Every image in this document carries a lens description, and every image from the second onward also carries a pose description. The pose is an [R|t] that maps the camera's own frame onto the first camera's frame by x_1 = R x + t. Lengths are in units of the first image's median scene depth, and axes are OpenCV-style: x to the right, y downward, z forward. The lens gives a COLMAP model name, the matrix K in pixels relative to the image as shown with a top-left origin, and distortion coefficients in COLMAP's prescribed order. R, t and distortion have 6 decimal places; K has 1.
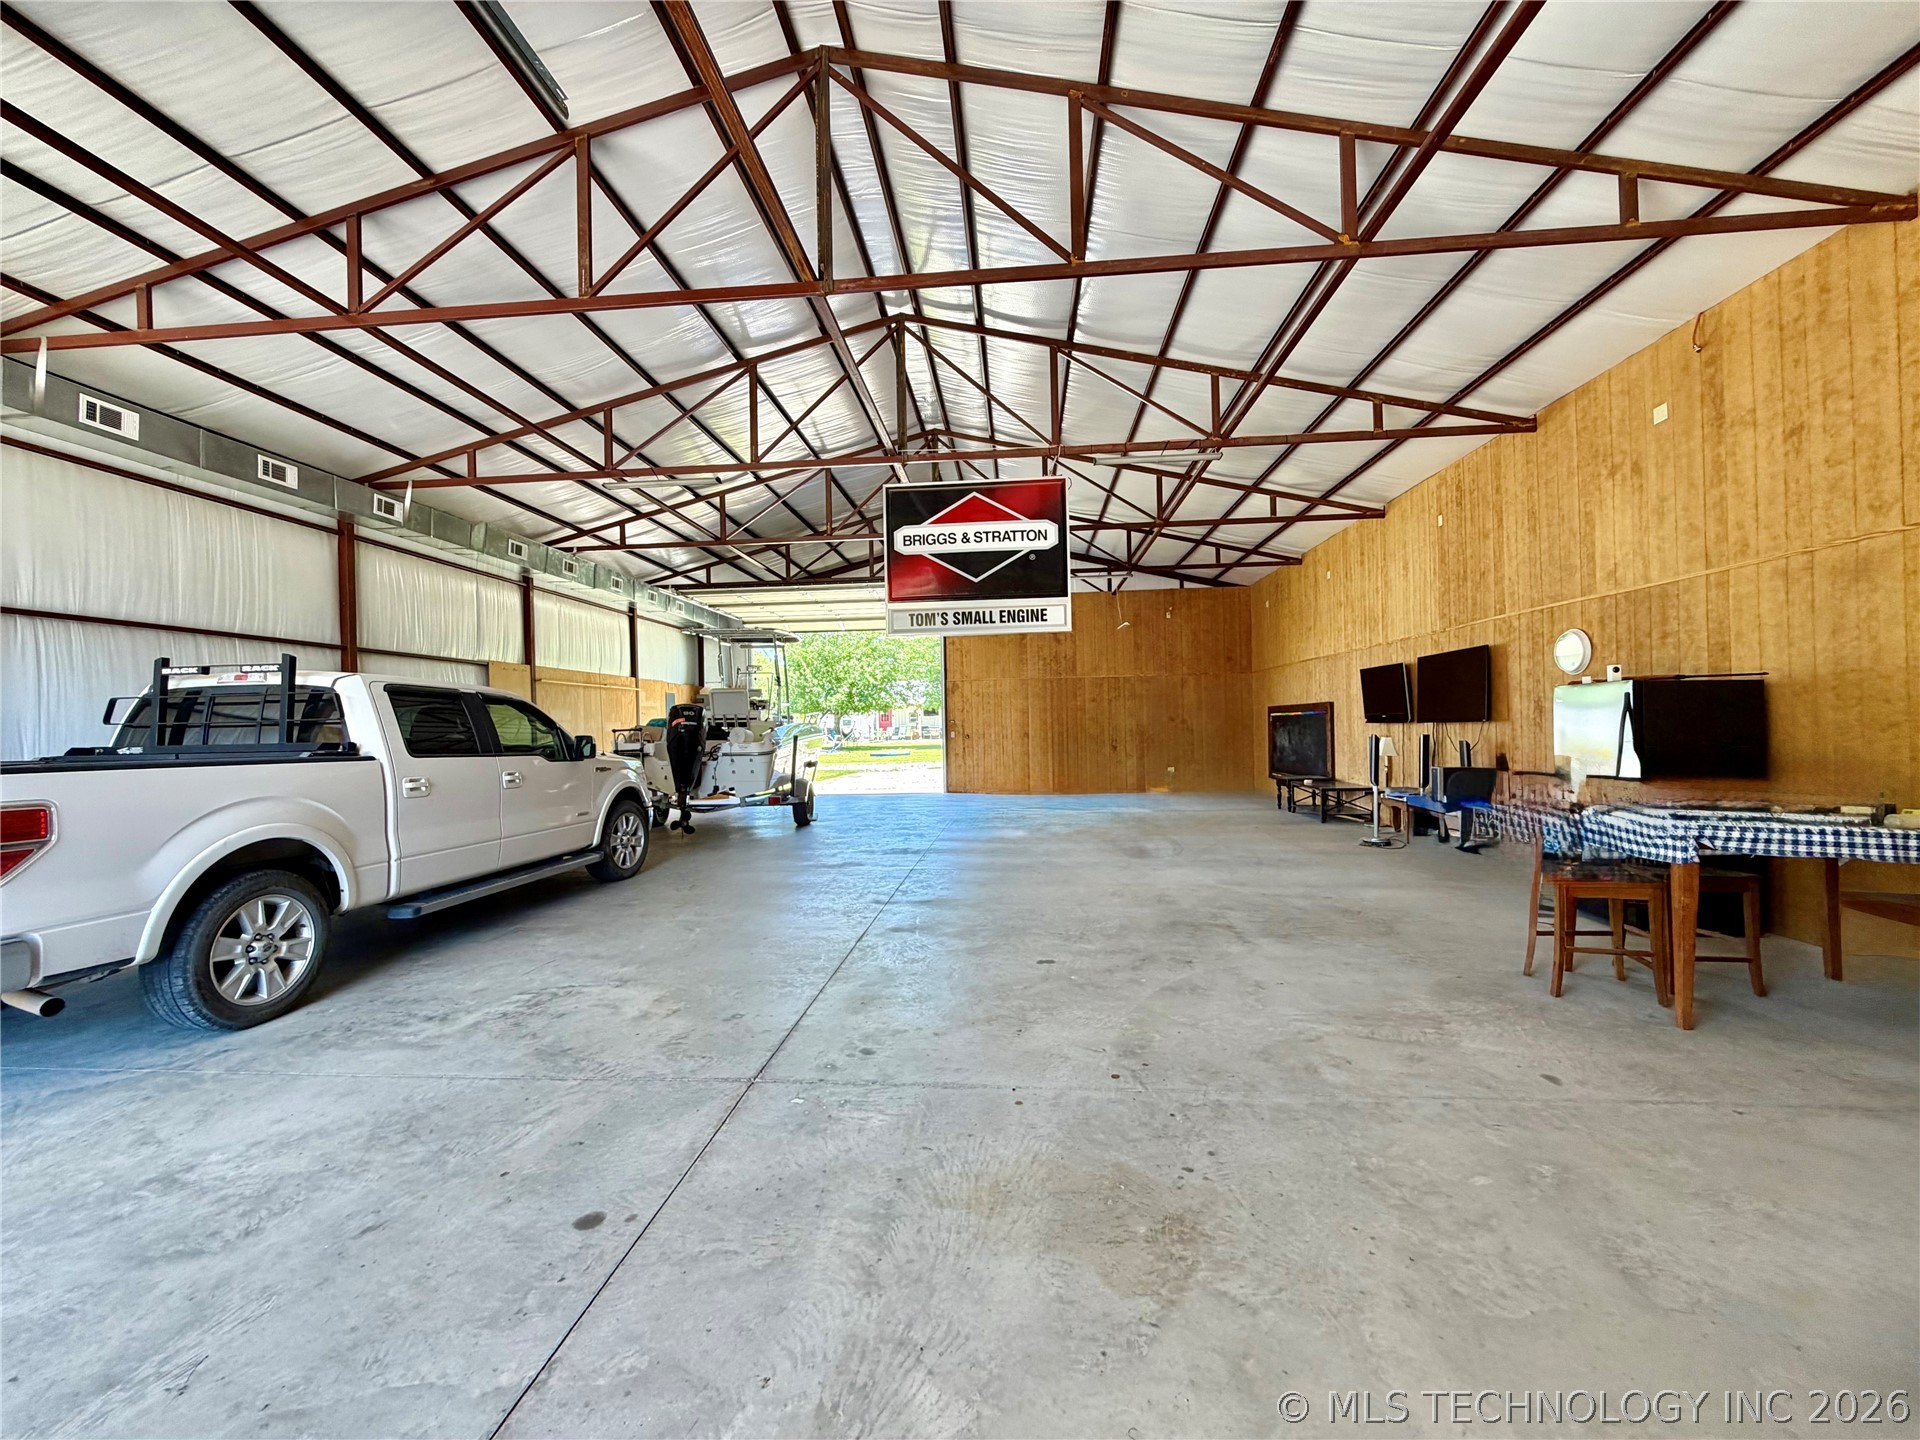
lens RADIAL K [[768.2, 0, 960.0], [0, 768.2, 720.0], [0, 0, 1]] dist [-0.000919, 0.000221]
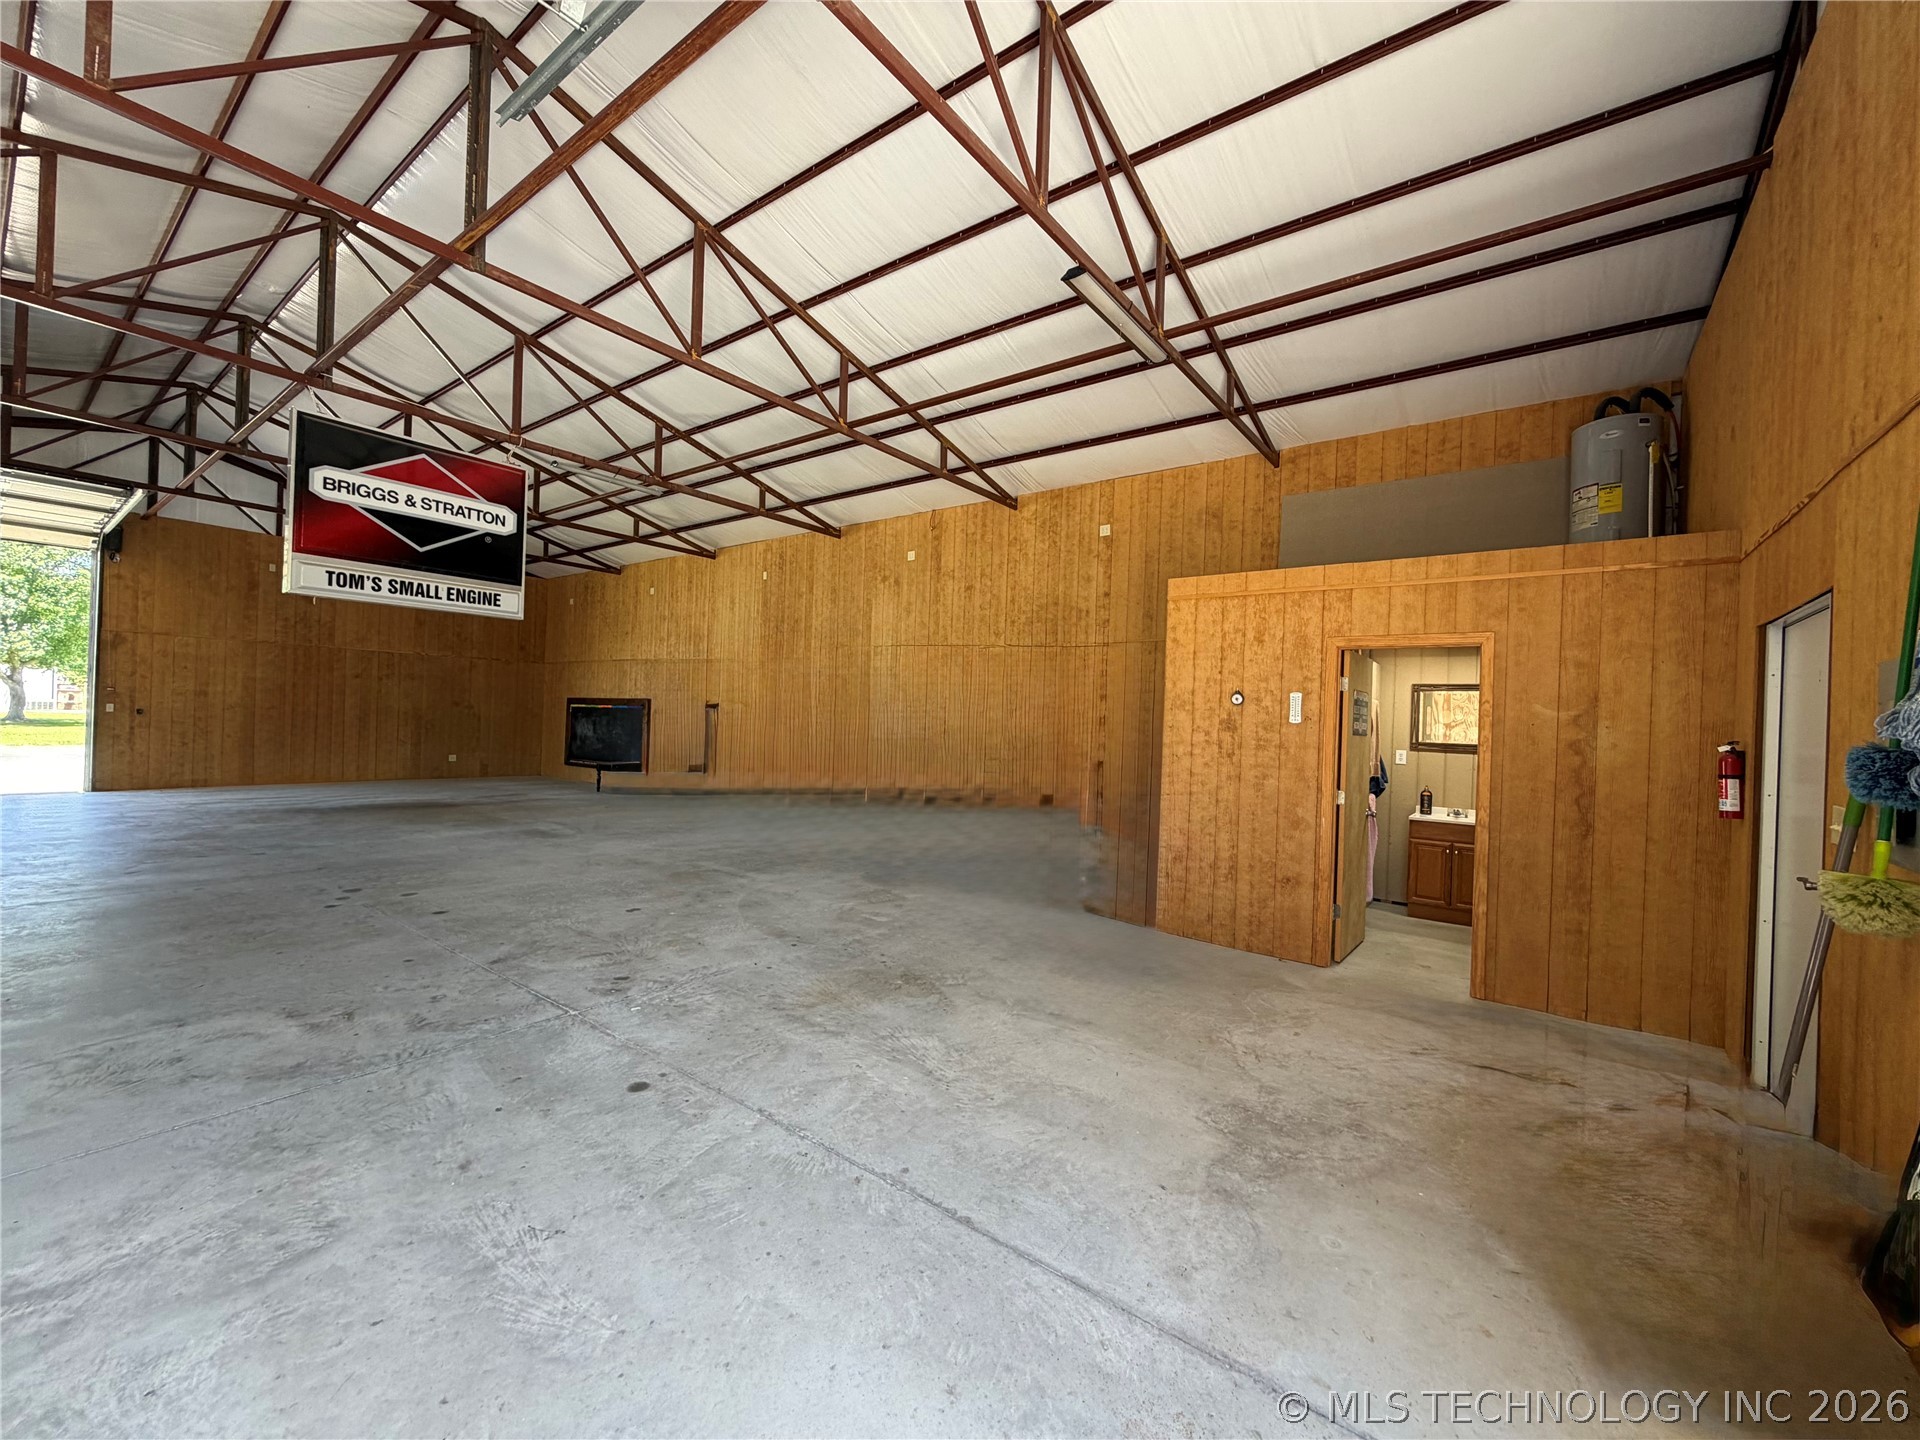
lens RADIAL K [[768.2, 0, 960.0], [0, 768.2, 720.0], [0, 0, 1]] dist [-0.000919, 0.000221]
pose [[0.529467, 0.039908, 0.847391, -0.479873], [-0.050620, 0.998599, -0.015401, 0.004736], [-0.846819, -0.034740, 0.530746, -0.054138]]
